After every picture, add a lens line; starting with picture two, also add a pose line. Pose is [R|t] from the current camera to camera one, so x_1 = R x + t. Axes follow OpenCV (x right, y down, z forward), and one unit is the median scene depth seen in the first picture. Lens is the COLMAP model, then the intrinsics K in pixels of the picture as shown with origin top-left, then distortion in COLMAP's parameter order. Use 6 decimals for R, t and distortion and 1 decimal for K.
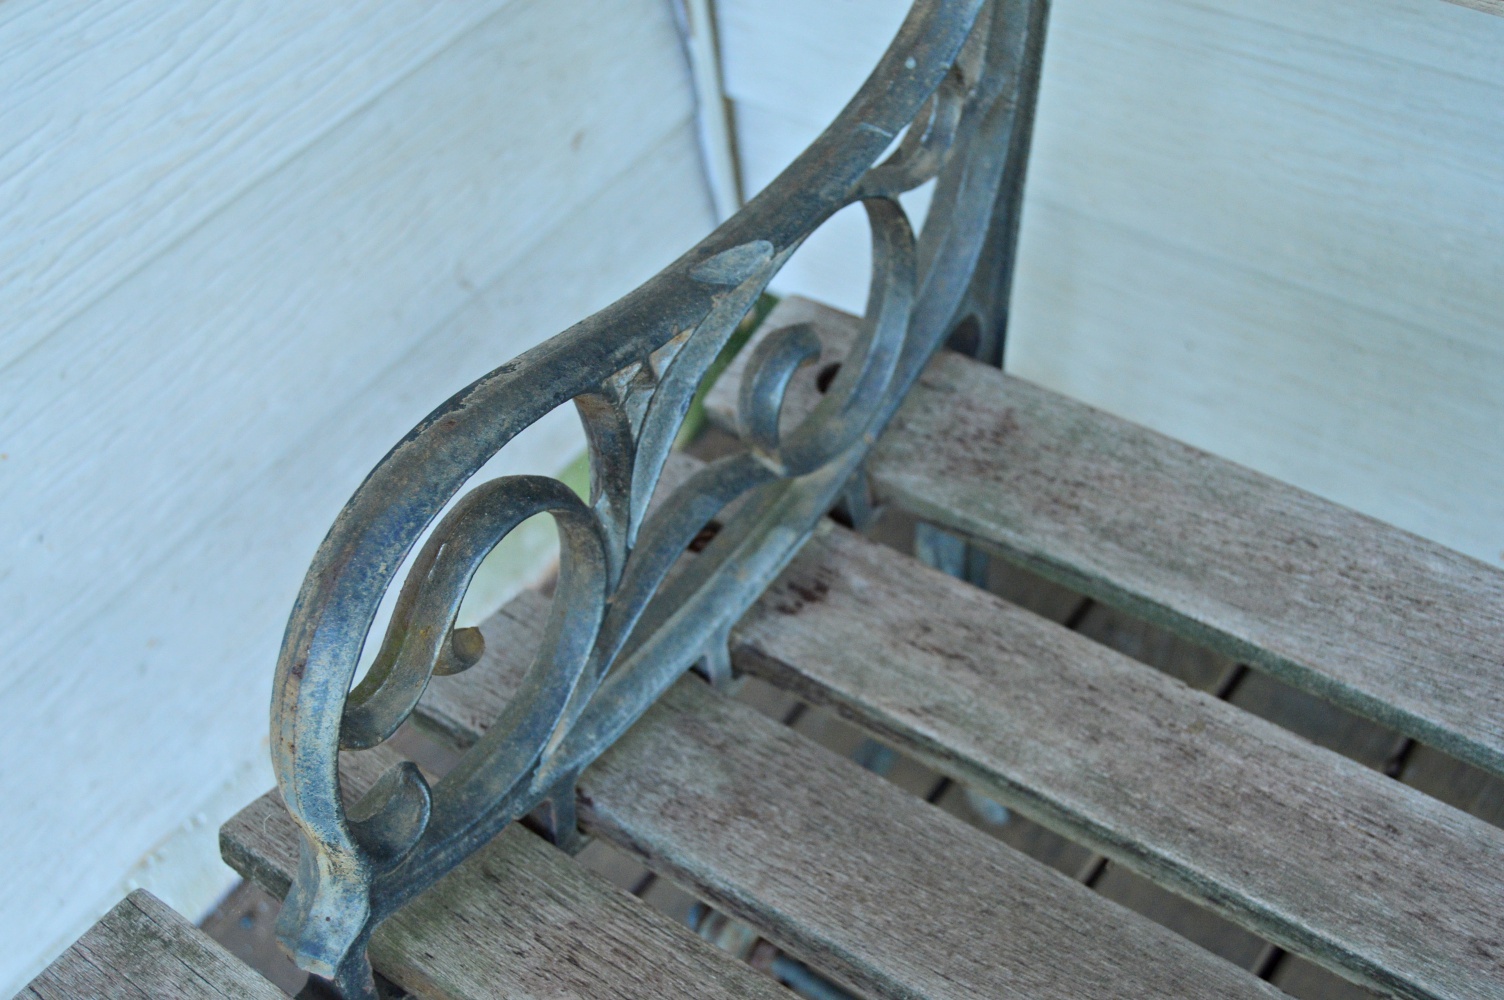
lens RADIAL K [[1834.8, 0, 751.0], [0, 1834.8, 504.7], [0, 0, 1]] dist [-0.044379, 0.000000]
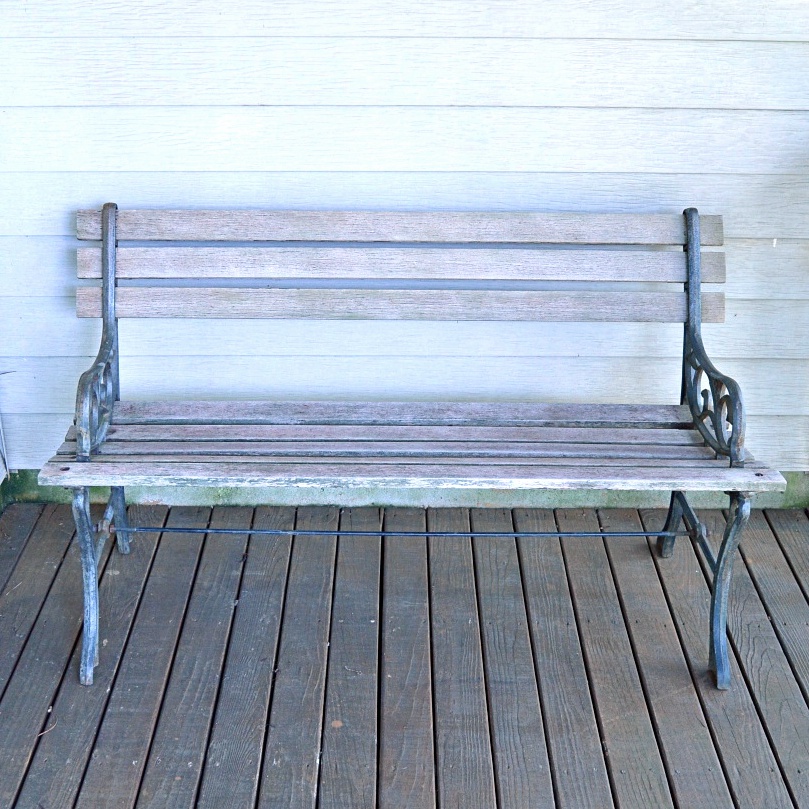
lens RADIAL K [[1263.0, 0, 396.0], [0, 1263.0, 406.5], [0, 0, 1]] dist [-0.074883, 0.000000]
pose [[0.785382, -0.137513, 0.603545, -1.657825], [0.380916, 0.875912, -0.296110, 1.502005], [-0.487933, 0.462460, 0.740306, -2.396696]]
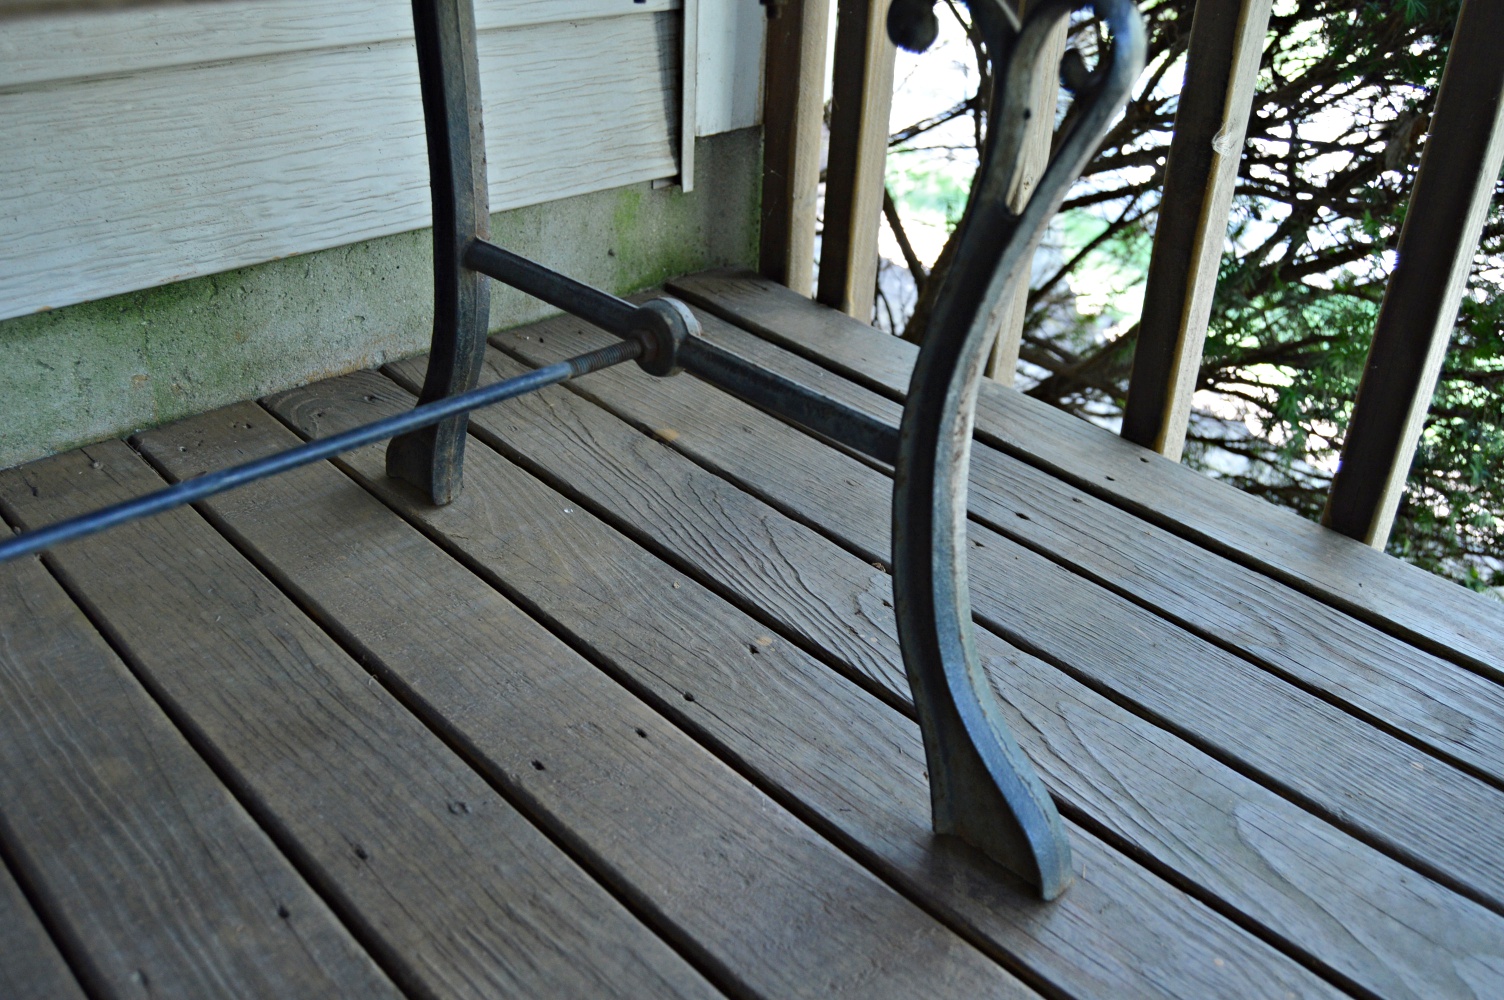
lens RADIAL K [[1364.9, 0, 742.2], [0, 1364.9, 514.0], [0, 0, 1]] dist [-0.068882, 0.000000]
pose [[0.148053, -0.370567, 0.916930, 0.479914], [0.682687, 0.709112, 0.176349, 0.977146], [-0.715555, 0.599867, 0.357968, -0.006234]]
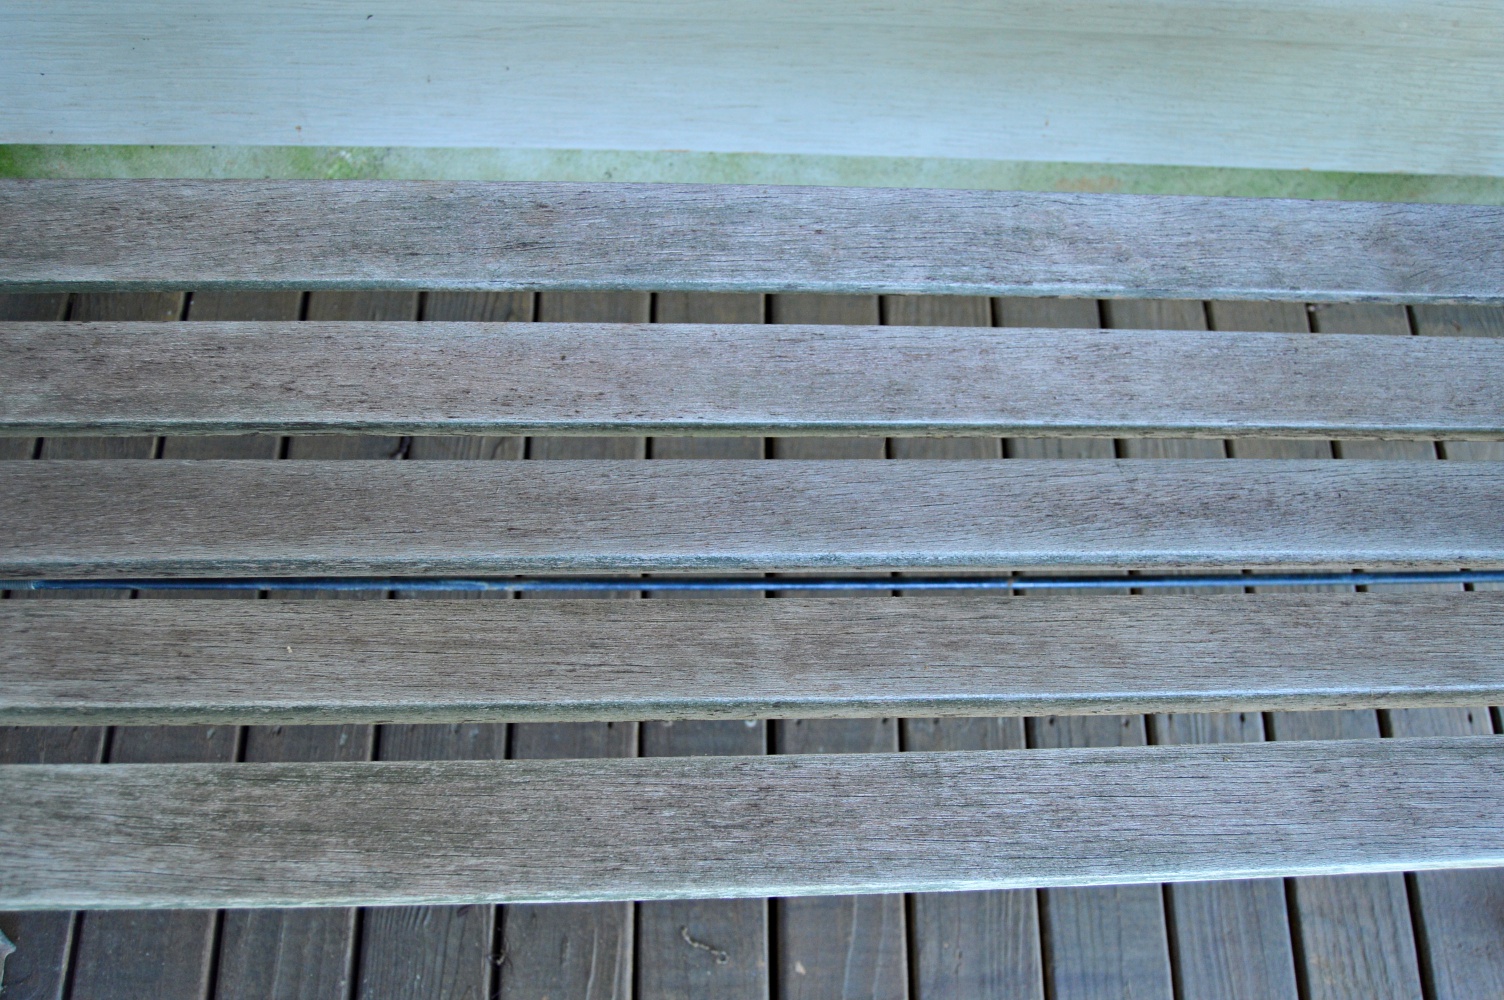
lens RADIAL K [[1364.9, 0, 759.9], [0, 1364.9, 496.3], [0, 0, 1]] dist [-0.068882, 0.000000]
pose [[0.766132, -0.496168, 0.408484, 0.128742], [0.345368, 0.853867, 0.389400, -0.026104], [-0.541999, -0.157254, 0.825535, -0.348334]]
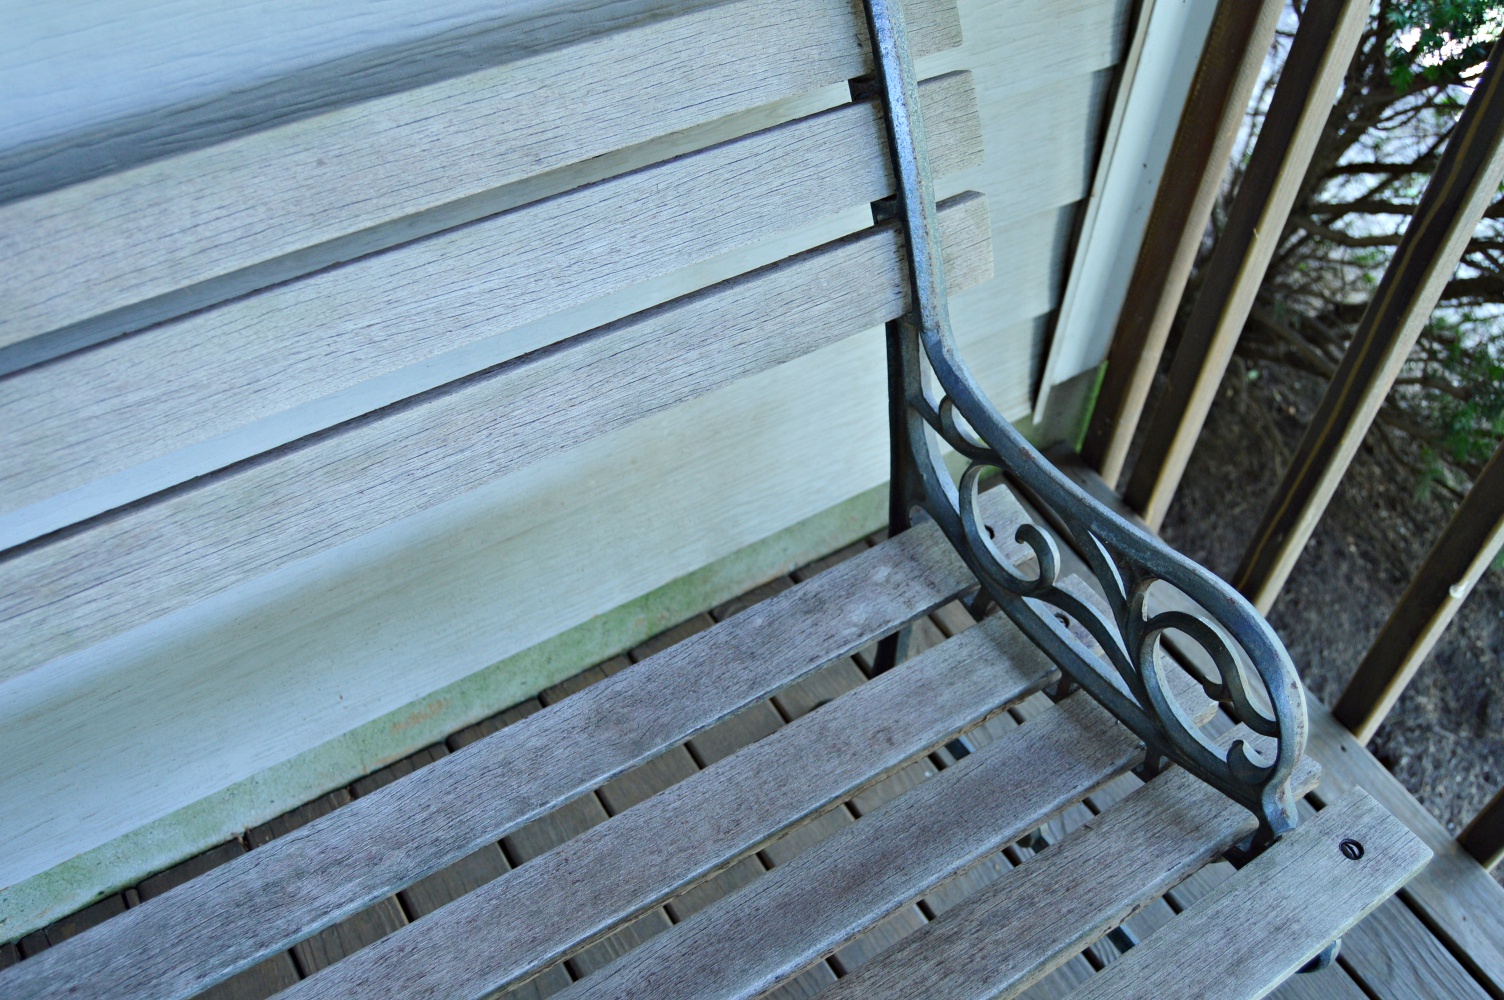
lens RADIAL K [[1364.9, 0, 753.9], [0, 1364.9, 497.7], [0, 0, 1]] dist [-0.068882, 0.000000]
pose [[0.336838, -0.604895, 0.721556, 0.410498], [0.628224, 0.715202, 0.306300, -0.027403], [-0.701338, 0.350125, 0.620917, -0.641405]]
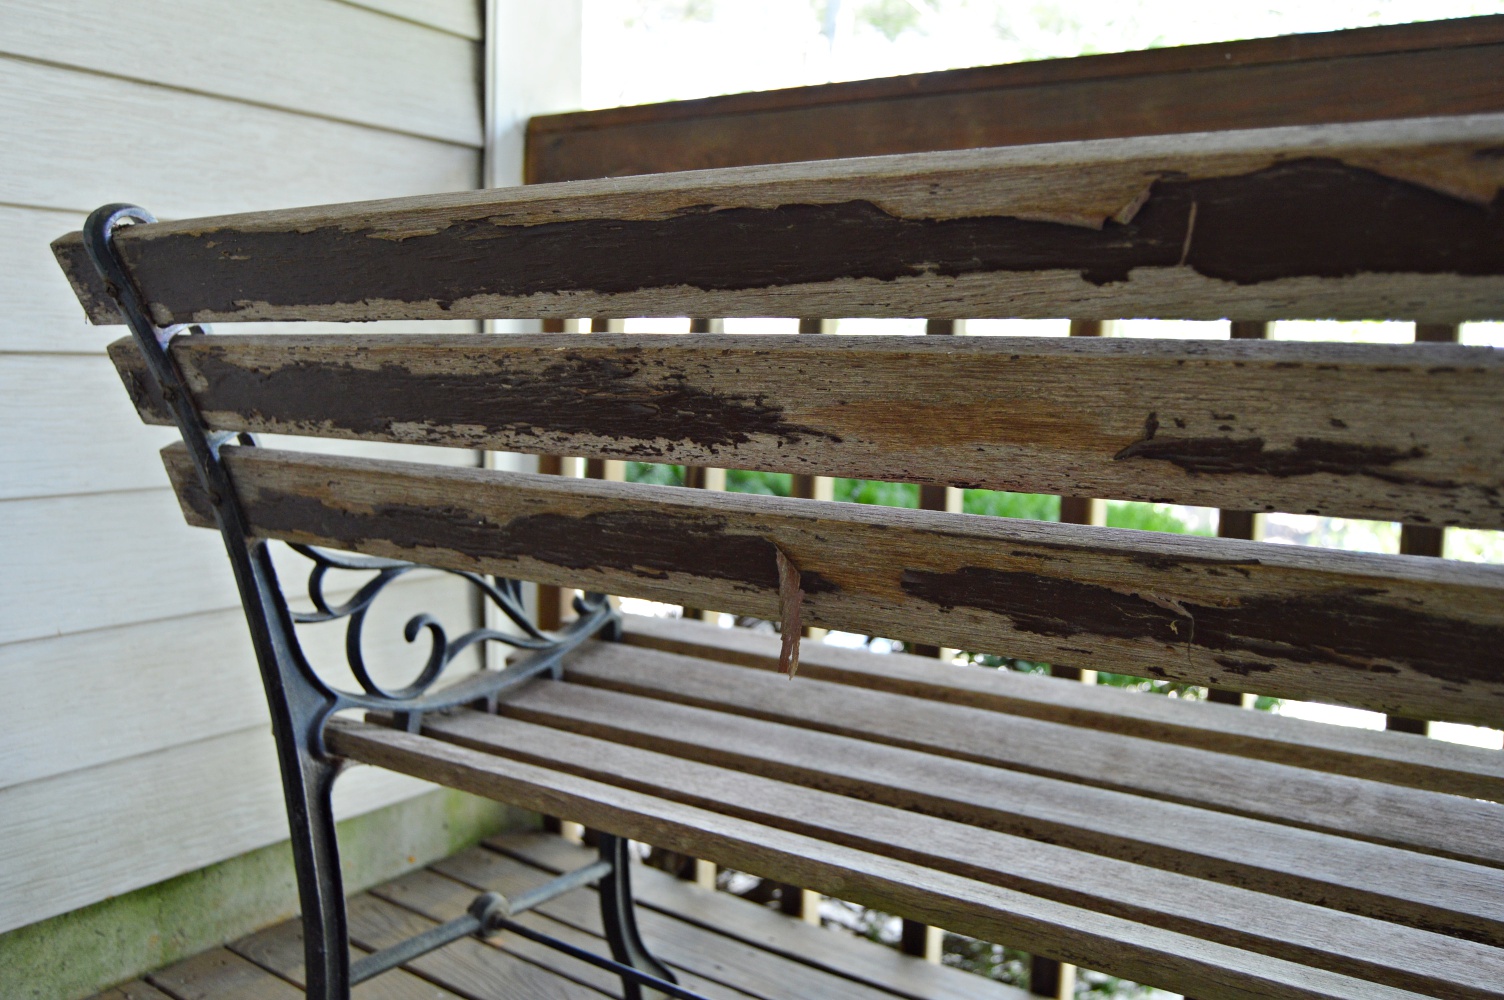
lens RADIAL K [[1277.2, 0, 752.6], [0, 1277.2, 507.6], [0, 0, 1]] dist [-0.078252, 0.025808]
pose [[-0.053915, 0.003972, 0.998538, -0.419128], [0.724548, 0.688263, 0.036383, 0.835699], [-0.687112, 0.725450, -0.039986, -0.251965]]
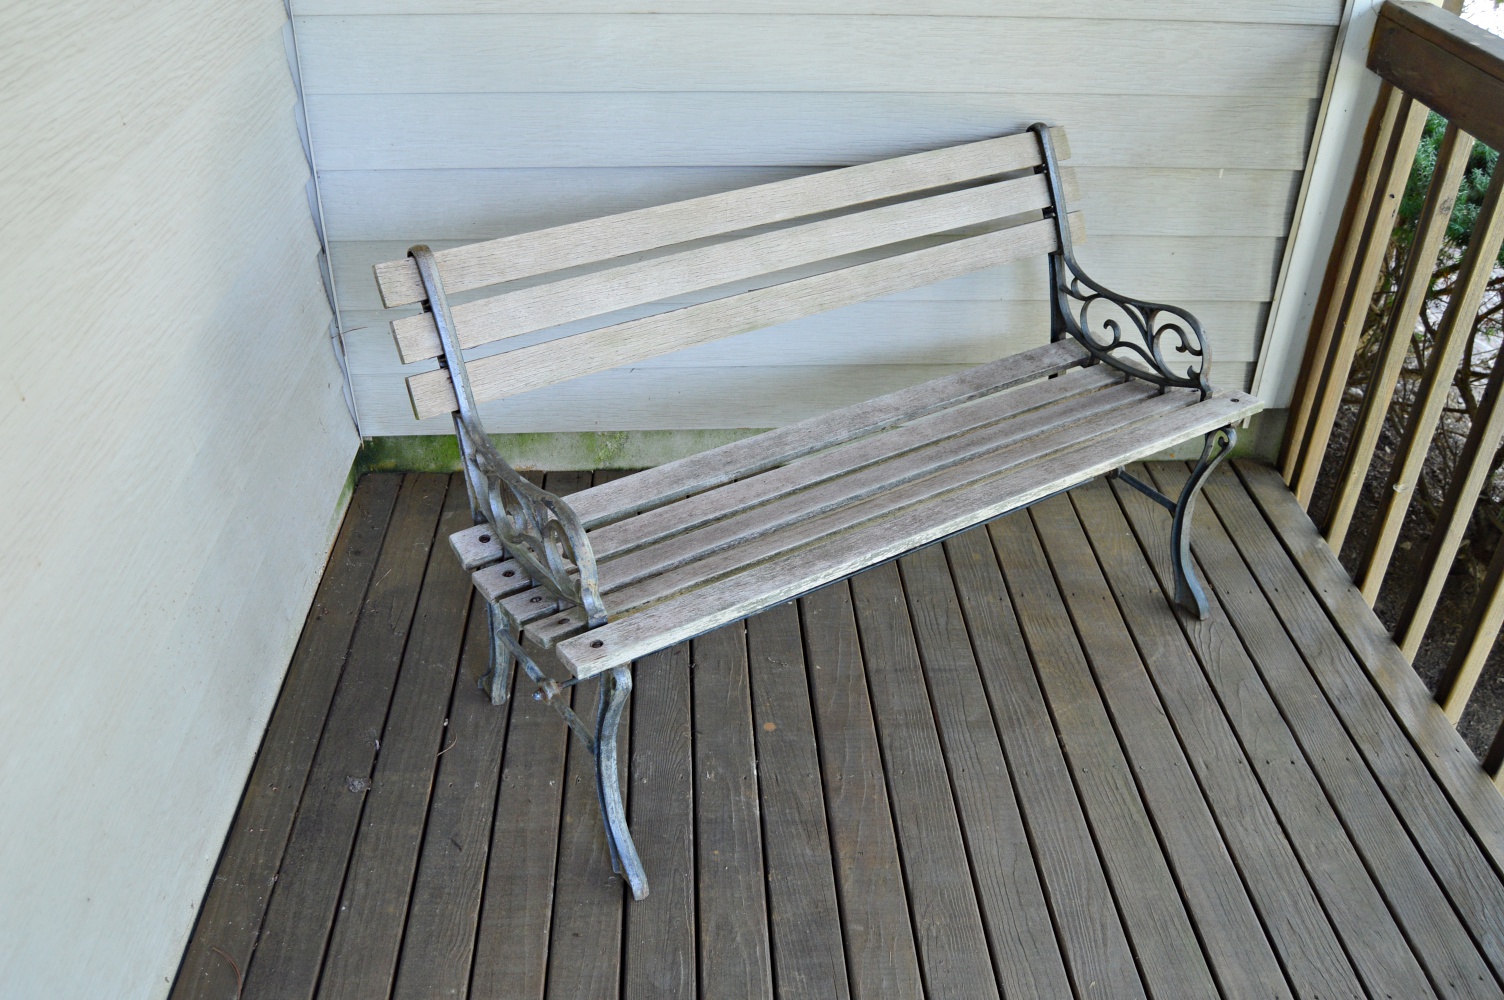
lens RADIAL K [[1277.2, 0, 790.4], [0, 1277.2, 495.6], [0, 0, 1]] dist [-0.078252, 0.025808]
pose [[0.735201, -0.243259, 0.632697, -1.650947], [0.413157, 0.900783, -0.133761, 1.089210], [-0.537384, 0.359744, 0.762760, -1.994643]]
